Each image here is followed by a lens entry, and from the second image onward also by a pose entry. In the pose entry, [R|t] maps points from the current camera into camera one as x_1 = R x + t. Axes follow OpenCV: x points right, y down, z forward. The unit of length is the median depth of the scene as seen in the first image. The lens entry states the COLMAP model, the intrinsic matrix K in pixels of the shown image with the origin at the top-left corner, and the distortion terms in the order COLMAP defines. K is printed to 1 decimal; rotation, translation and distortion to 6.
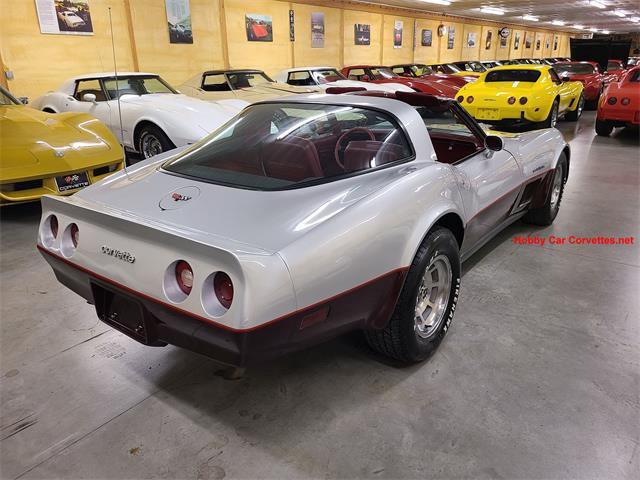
lens RADIAL K [[477.3, 0, 320.7], [0, 477.3, 238.9], [0, 0, 1]] dist [0.066358, -0.046978]
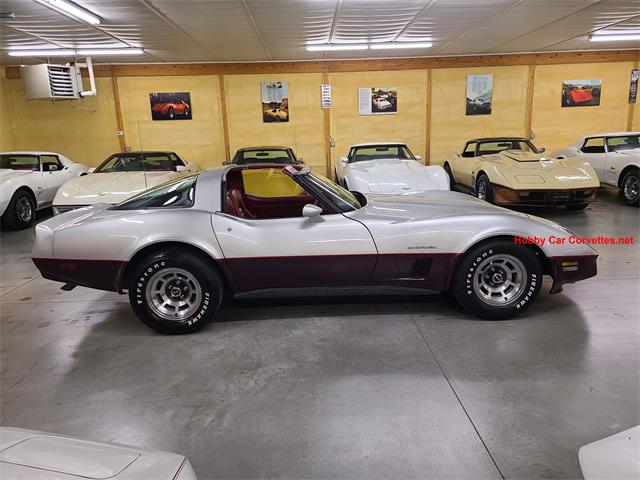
lens RADIAL K [[477.3, 0, 320.0], [0, 477.3, 244.5], [0, 0, 1]] dist [0.066358, -0.046978]
pose [[0.624930, 0.171134, -0.761692, 1.486958], [-0.250318, 0.968088, 0.012132, -0.153229], [0.739461, 0.183084, 0.647825, 0.276107]]
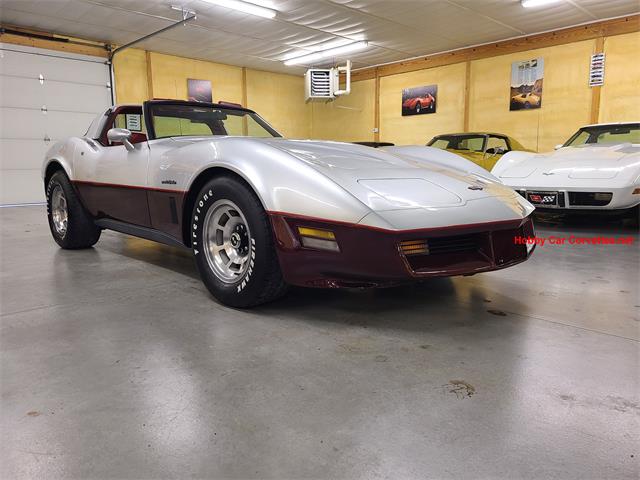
lens RADIAL K [[477.3, 0, 320.1], [0, 477.3, 239.6], [0, 0, 1]] dist [0.066358, -0.046978]
pose [[-0.158649, 0.160590, -0.974188, 1.606721], [-0.338668, 0.917972, 0.206476, -0.413220], [0.927434, 0.362683, -0.091249, 1.828698]]
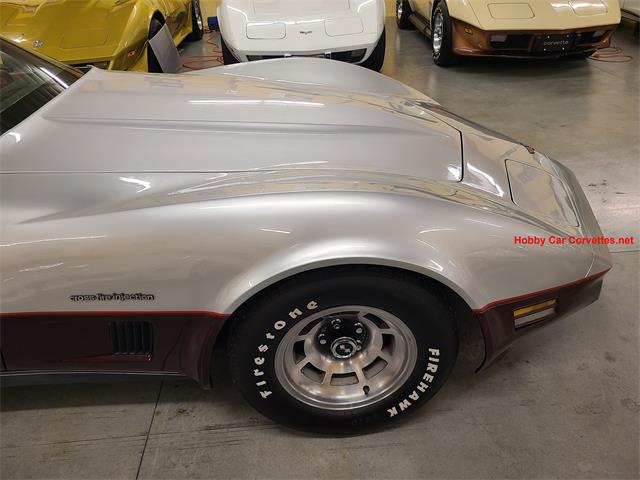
lens RADIAL K [[477.3, 0, 315.6], [0, 477.3, 240.8], [0, 0, 1]] dist [0.066358, -0.046978]
pose [[0.648322, 0.397613, -0.649294, 1.034075], [-0.235095, 0.915673, 0.325995, -0.450230], [0.724161, -0.058704, 0.687128, 1.209082]]
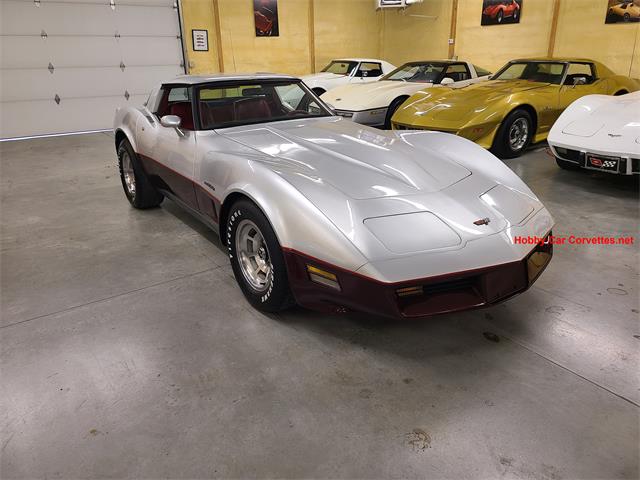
lens RADIAL K [[477.3, 0, 321.7], [0, 477.3, 233.8], [0, 0, 1]] dist [0.066358, -0.046978]
pose [[-0.310865, 0.350098, -0.883626, 1.604501], [-0.314681, 0.839343, 0.443260, -0.702525], [0.896850, 0.415854, -0.150753, 1.851411]]
